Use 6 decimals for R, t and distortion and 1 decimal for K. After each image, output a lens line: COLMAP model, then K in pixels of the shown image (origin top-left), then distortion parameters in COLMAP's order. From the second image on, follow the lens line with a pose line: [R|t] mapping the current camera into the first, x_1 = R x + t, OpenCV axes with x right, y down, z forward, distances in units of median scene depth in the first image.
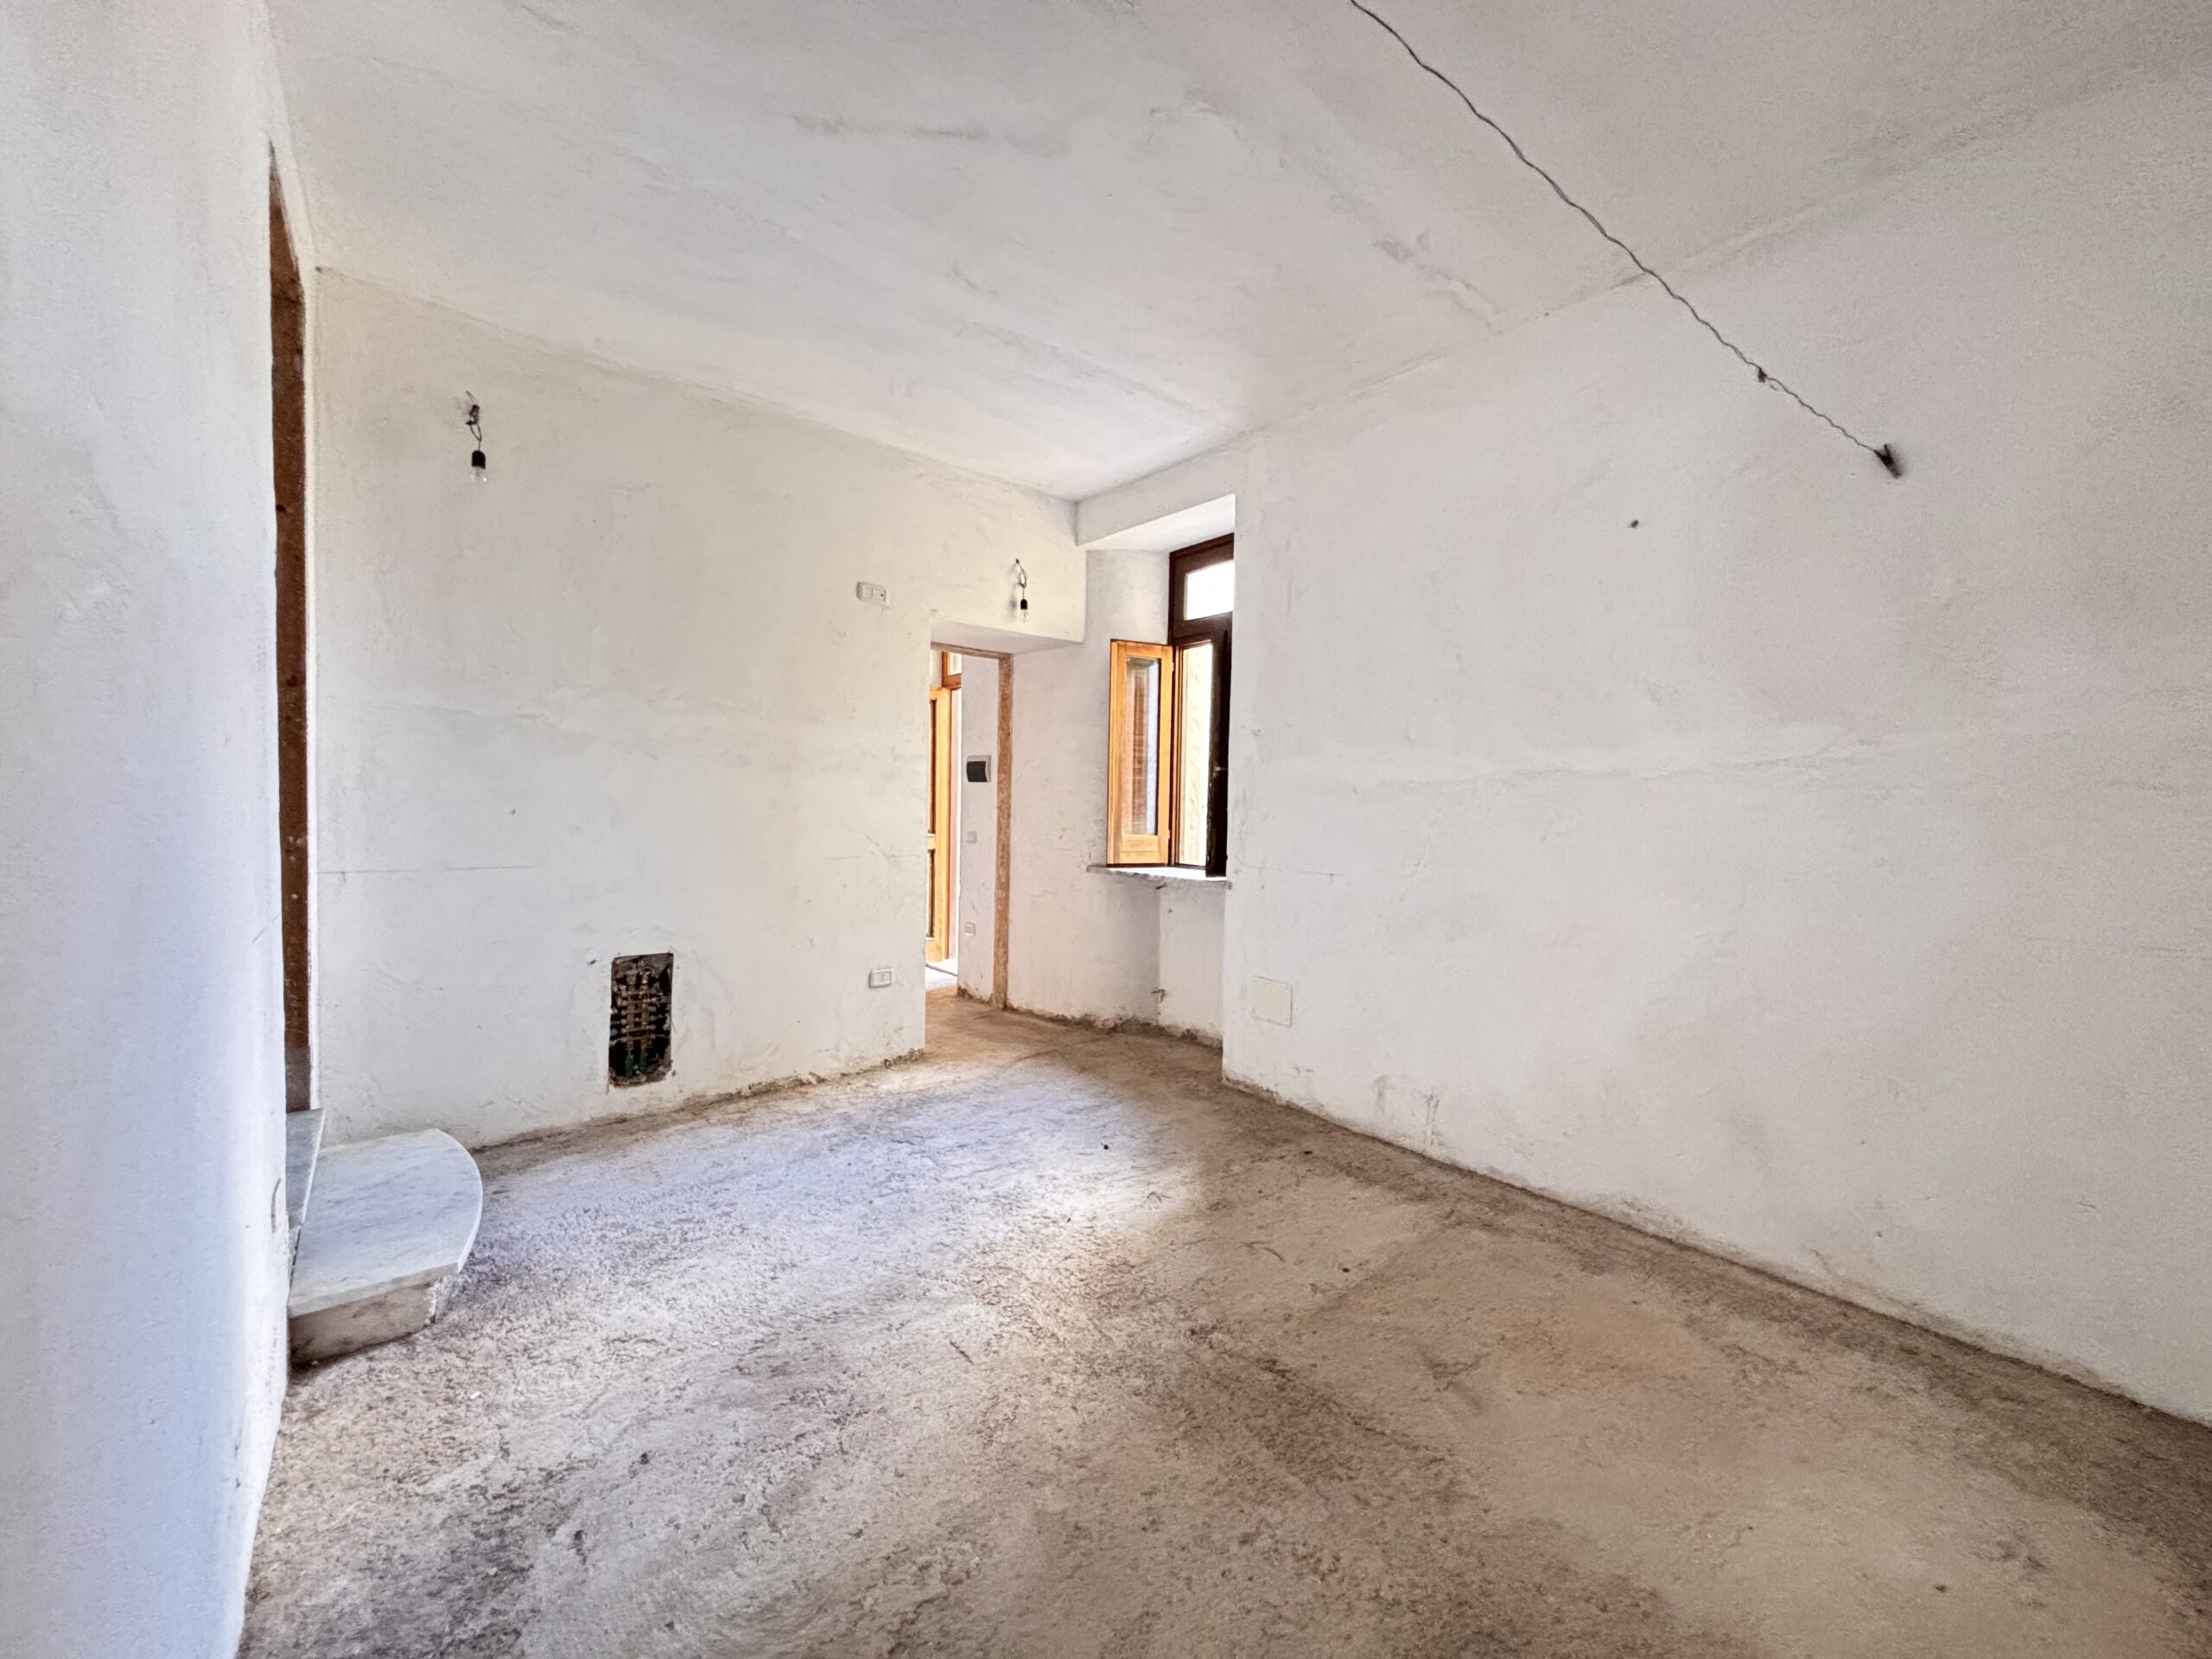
lens RADIAL K [[891.3, 0, 1099.8], [0, 891.3, 822.4], [0, 0, 1]] dist [-0.003412, 0.001810]
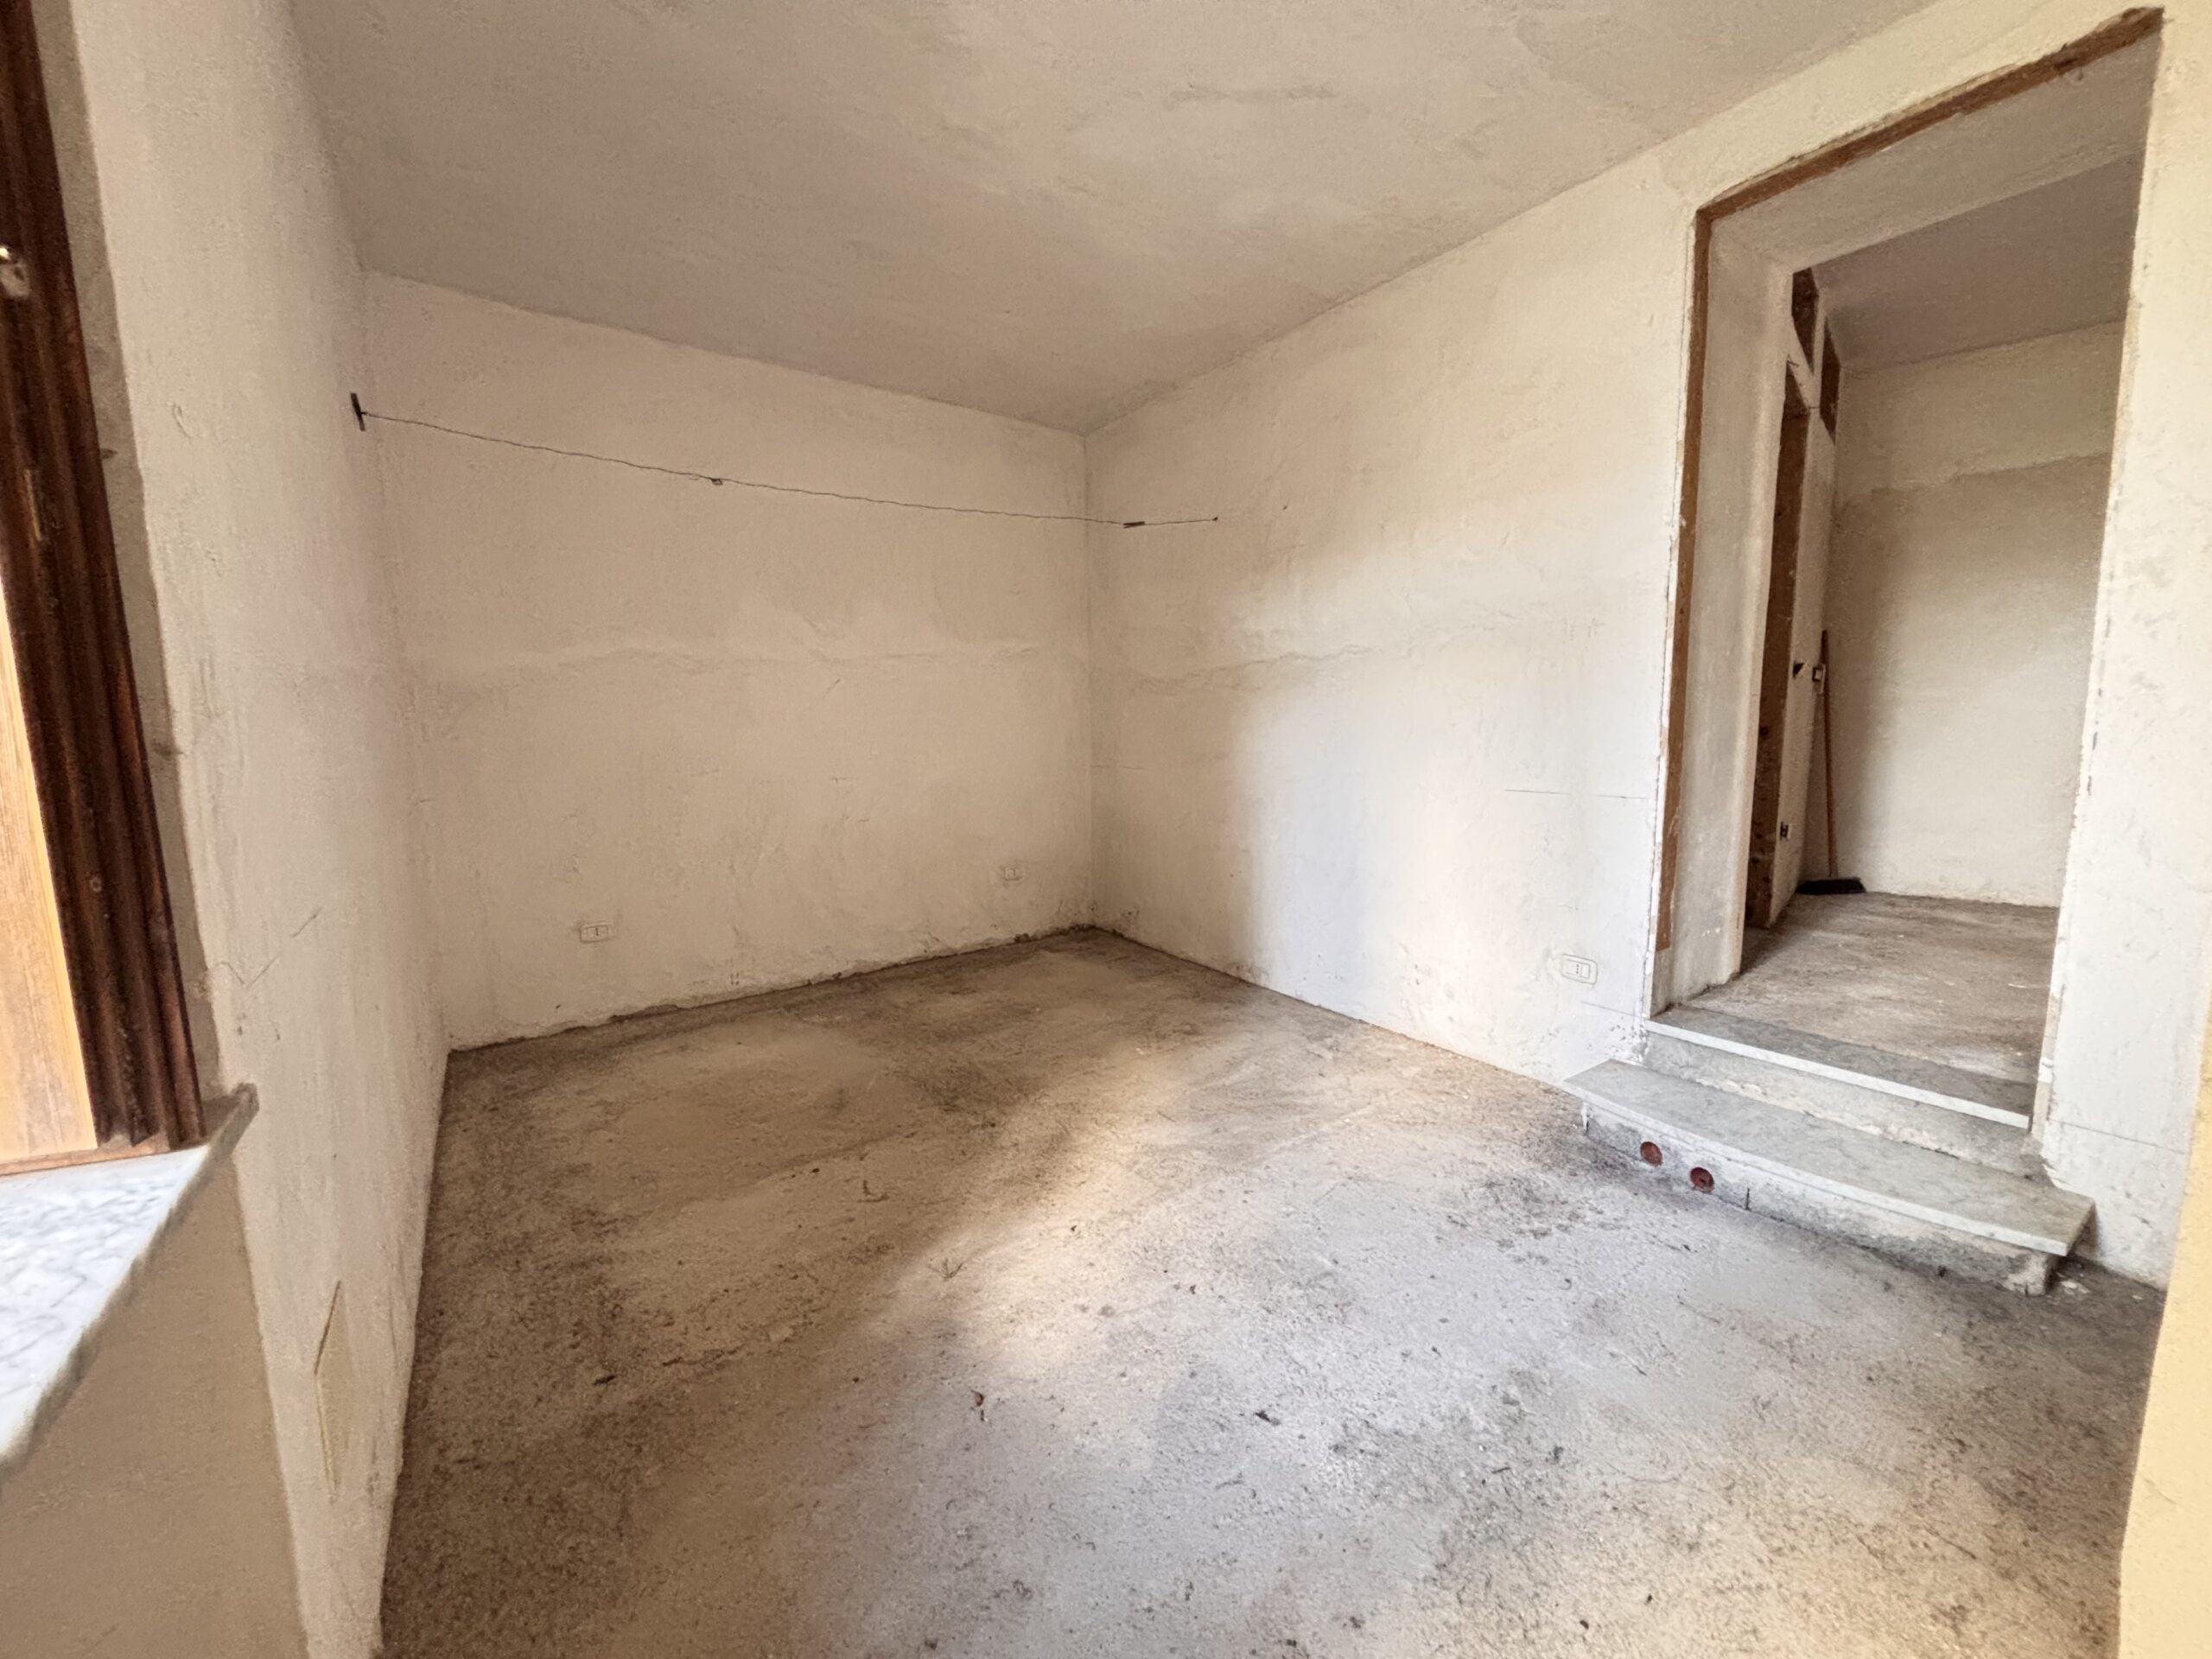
lens RADIAL K [[891.3, 0, 1107.3], [0, 891.3, 831.6], [0, 0, 1]] dist [-0.003412, 0.001810]
pose [[-0.997325, -0.012741, 0.071979, -0.123199], [-0.001626, 0.988316, 0.152409, -0.044755], [-0.073080, 0.151884, -0.985693, 1.792500]]
